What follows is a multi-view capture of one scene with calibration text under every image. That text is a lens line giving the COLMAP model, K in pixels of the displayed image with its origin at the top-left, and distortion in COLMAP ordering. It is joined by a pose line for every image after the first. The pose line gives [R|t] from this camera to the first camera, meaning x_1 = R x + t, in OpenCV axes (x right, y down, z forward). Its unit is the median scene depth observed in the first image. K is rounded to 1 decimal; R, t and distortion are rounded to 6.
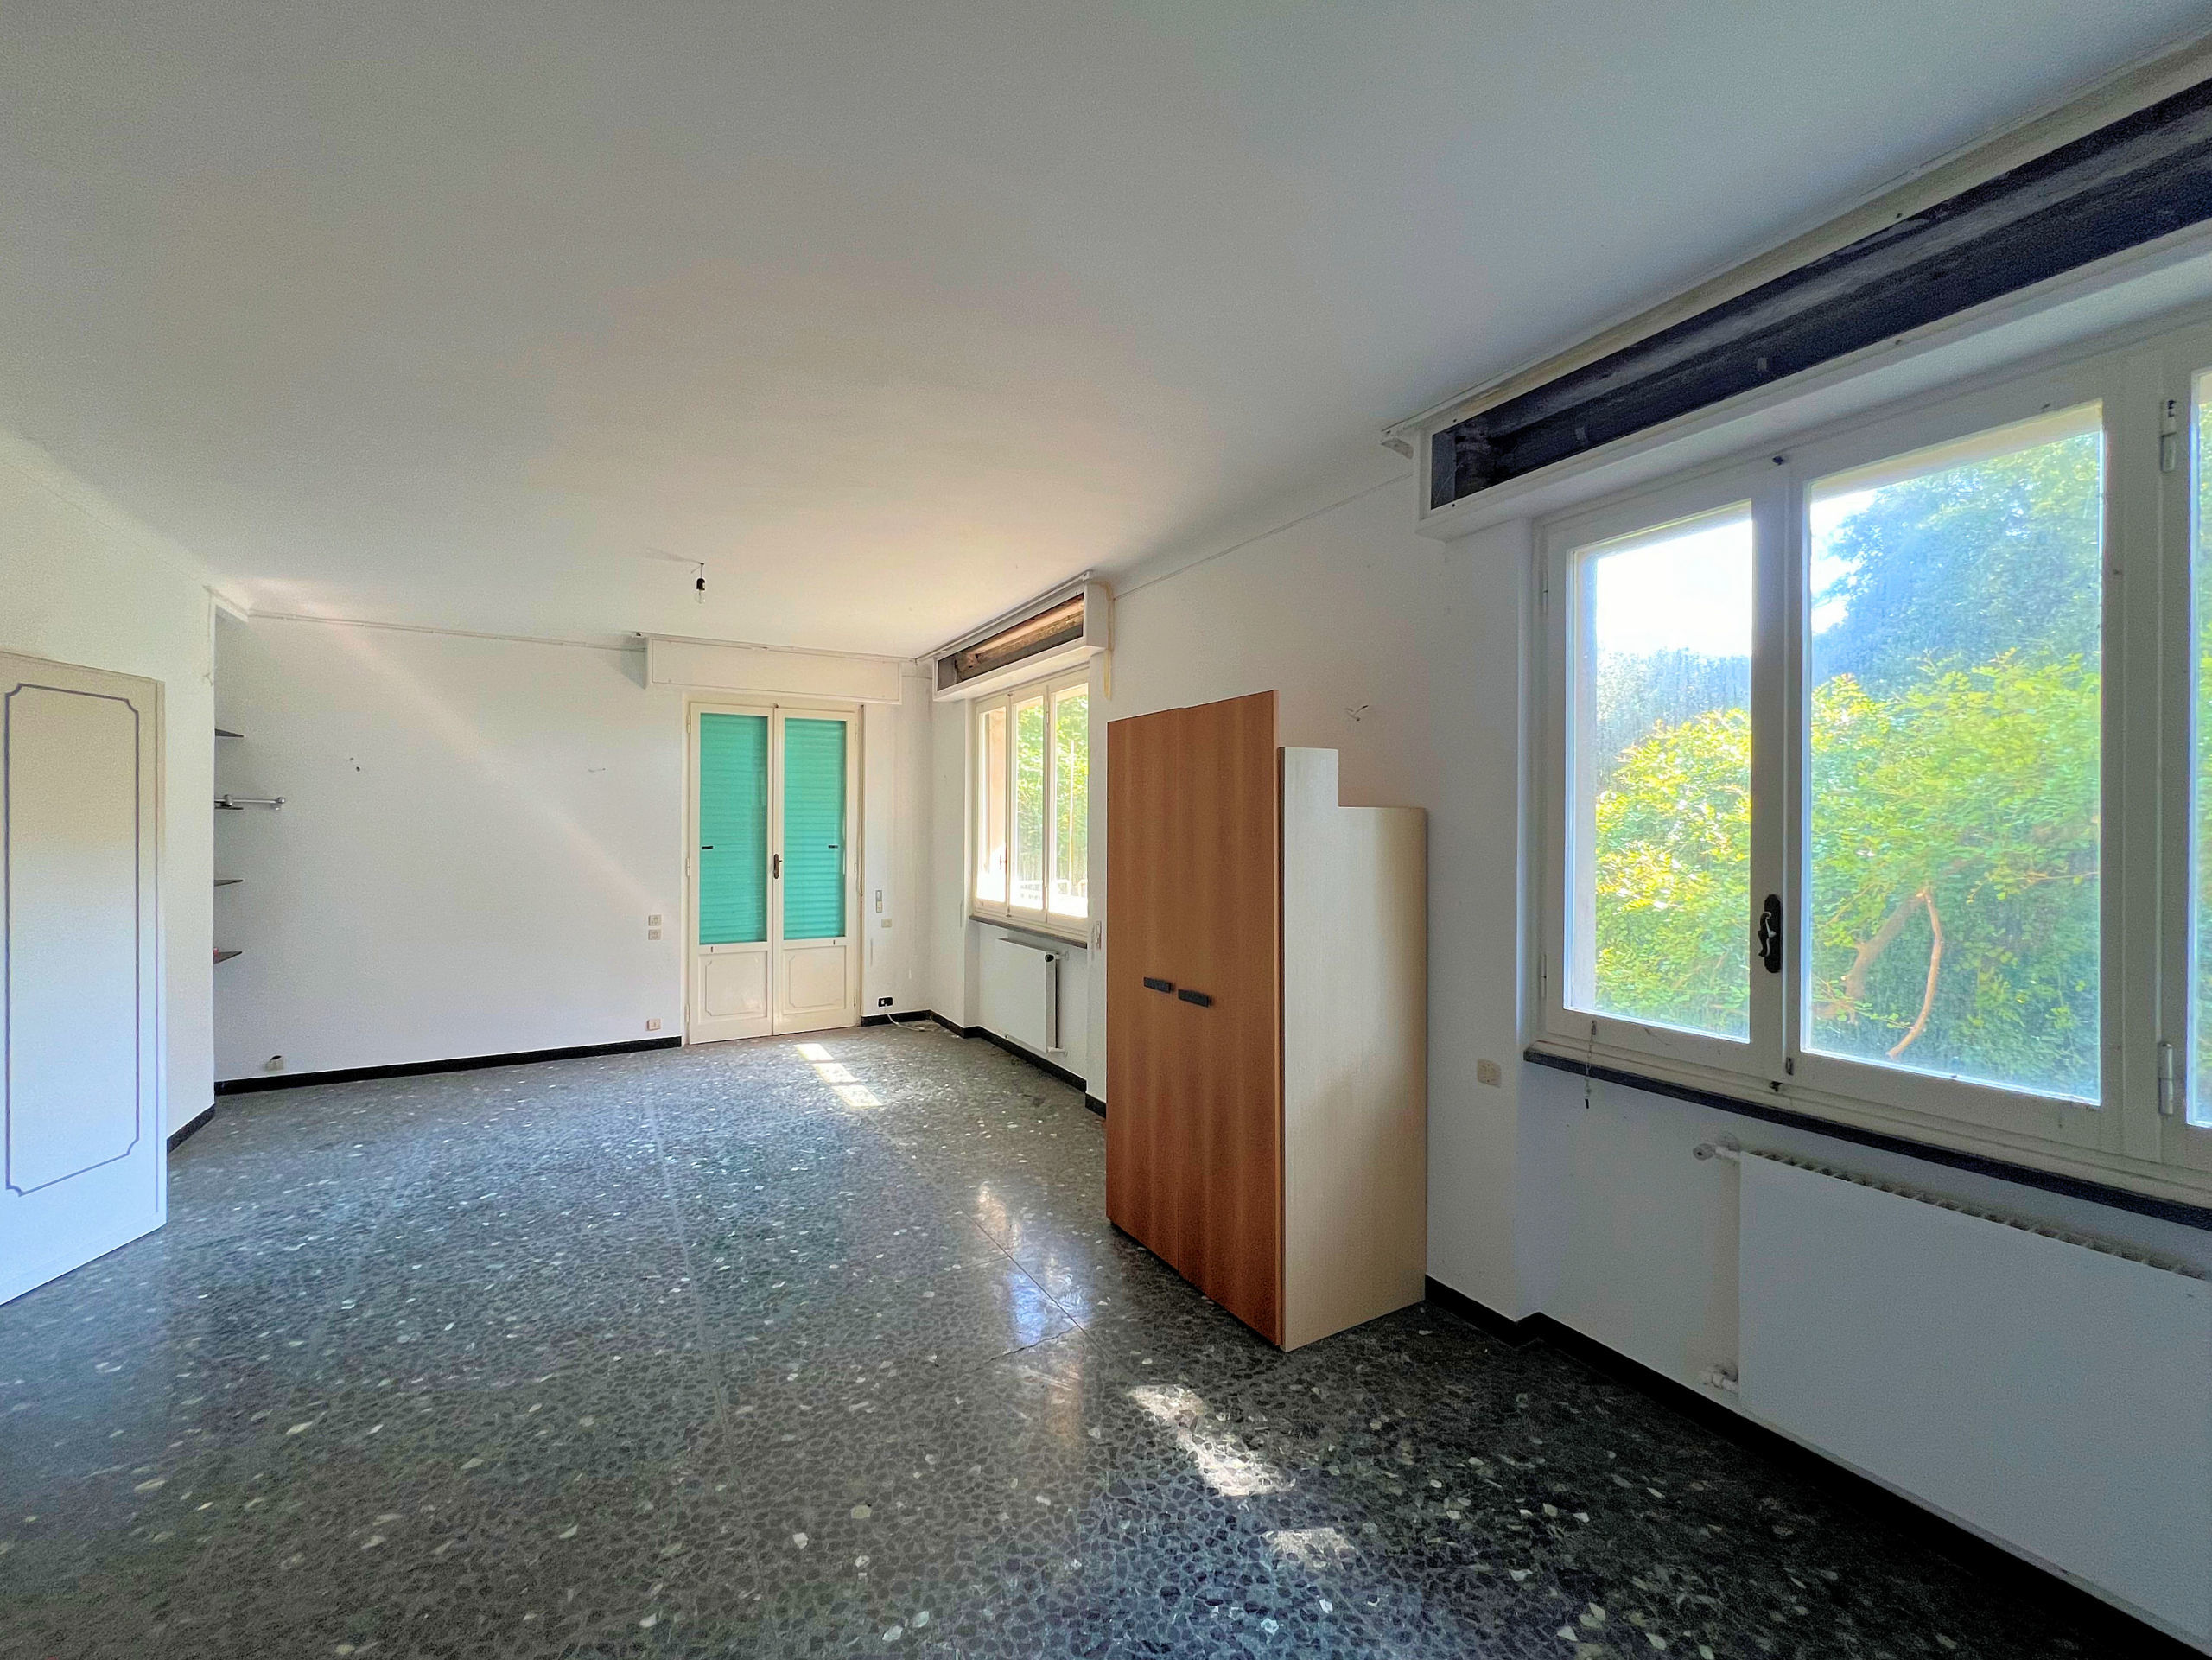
lens RADIAL K [[879.2, 0, 1104.9], [0, 879.2, 822.8], [0, 0, 1]] dist [-0.001042, 0.000120]
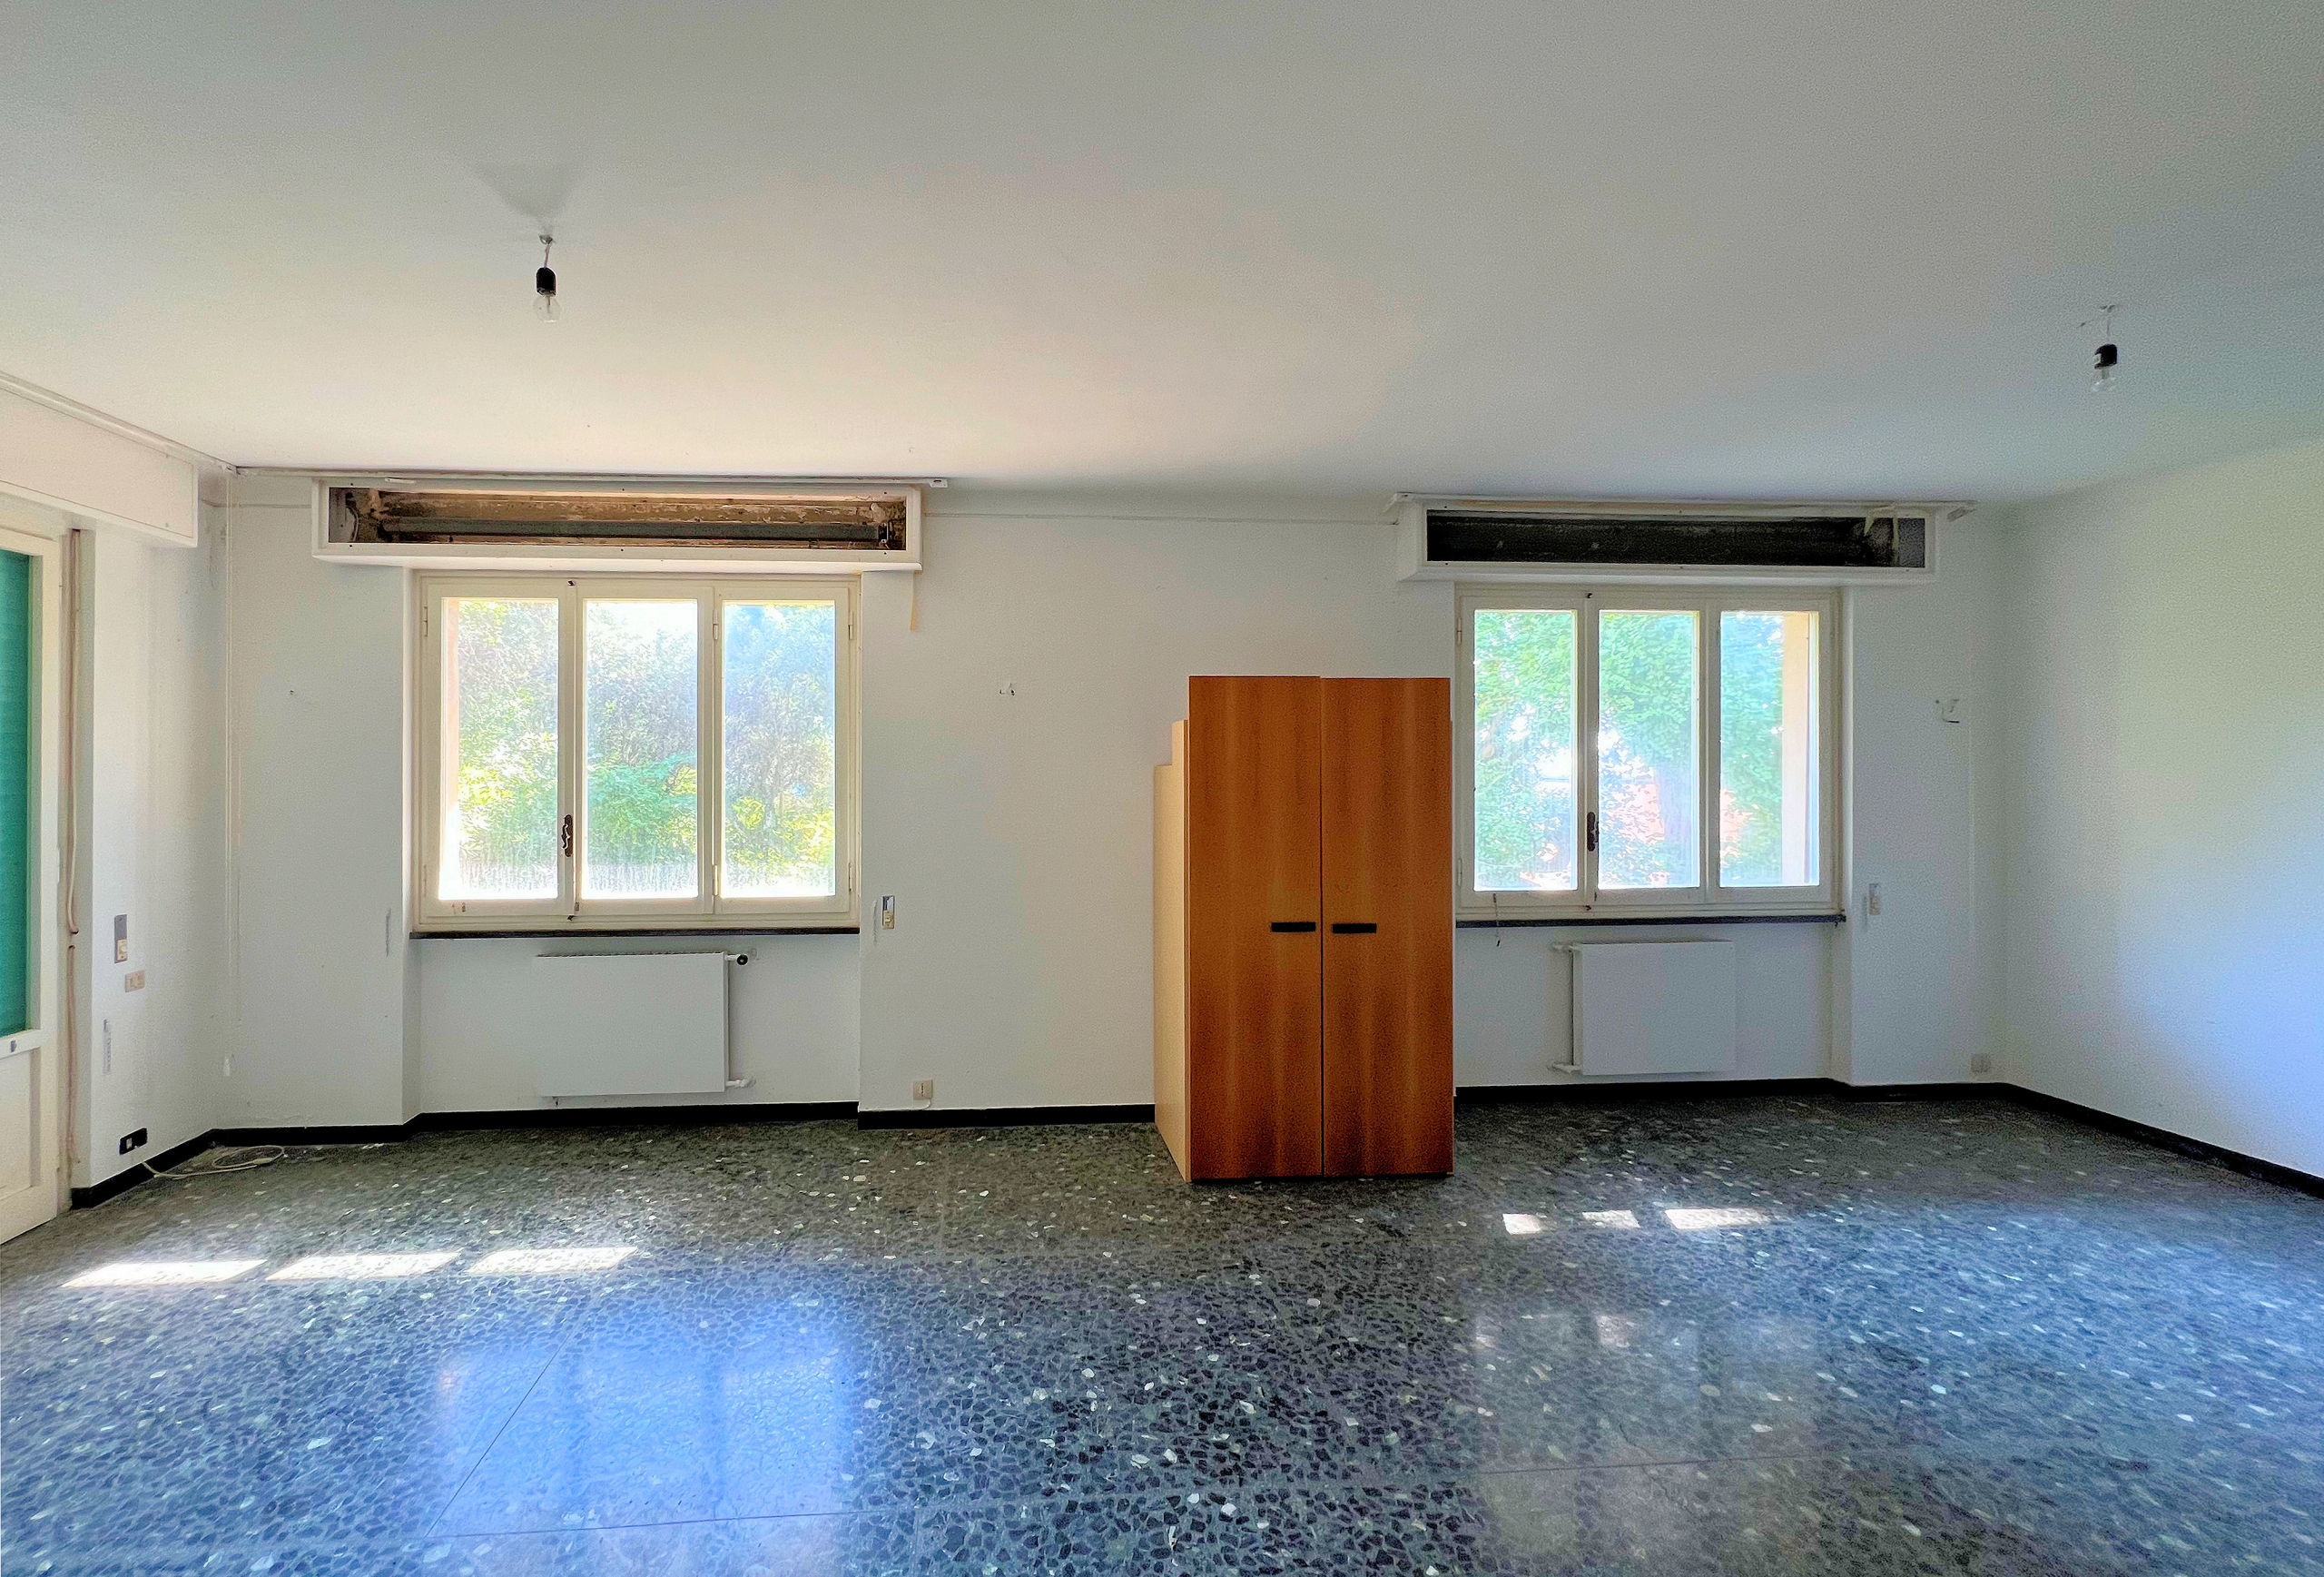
lens RADIAL K [[815.8, 0, 1161.9], [0, 815.8, 771.2], [0, 0, 1]] dist [-0.000466, 0.000062]
pose [[0.475945, -0.006136, 0.879454, -0.935684], [0.000052, 0.999976, 0.006949, -0.017729], [-0.879475, -0.003261, 0.475934, 0.680806]]
